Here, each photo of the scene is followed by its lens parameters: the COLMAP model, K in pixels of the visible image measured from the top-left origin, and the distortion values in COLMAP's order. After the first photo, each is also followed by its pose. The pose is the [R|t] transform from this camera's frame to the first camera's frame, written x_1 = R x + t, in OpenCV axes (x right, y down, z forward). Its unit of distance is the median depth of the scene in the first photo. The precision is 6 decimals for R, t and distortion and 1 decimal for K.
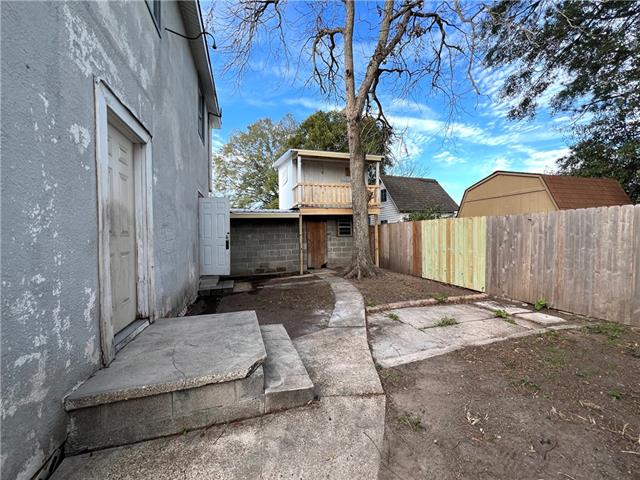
lens RADIAL K [[256.9, 0, 321.7], [0, 256.9, 241.4], [0, 0, 1]] dist [-0.000401, 0.000246]
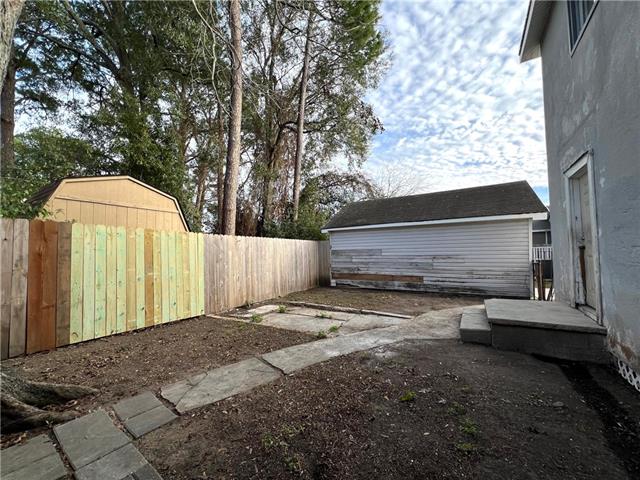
lens RADIAL K [[256.9, 0, 321.7], [0, 256.9, 241.4], [0, 0, 1]] dist [-0.000401, 0.000246]
pose [[-0.657047, 0.049285, 0.752236, -0.461525], [0.033367, 0.998784, -0.036294, -0.023031], [-0.753110, 0.001253, -0.657893, 1.637616]]
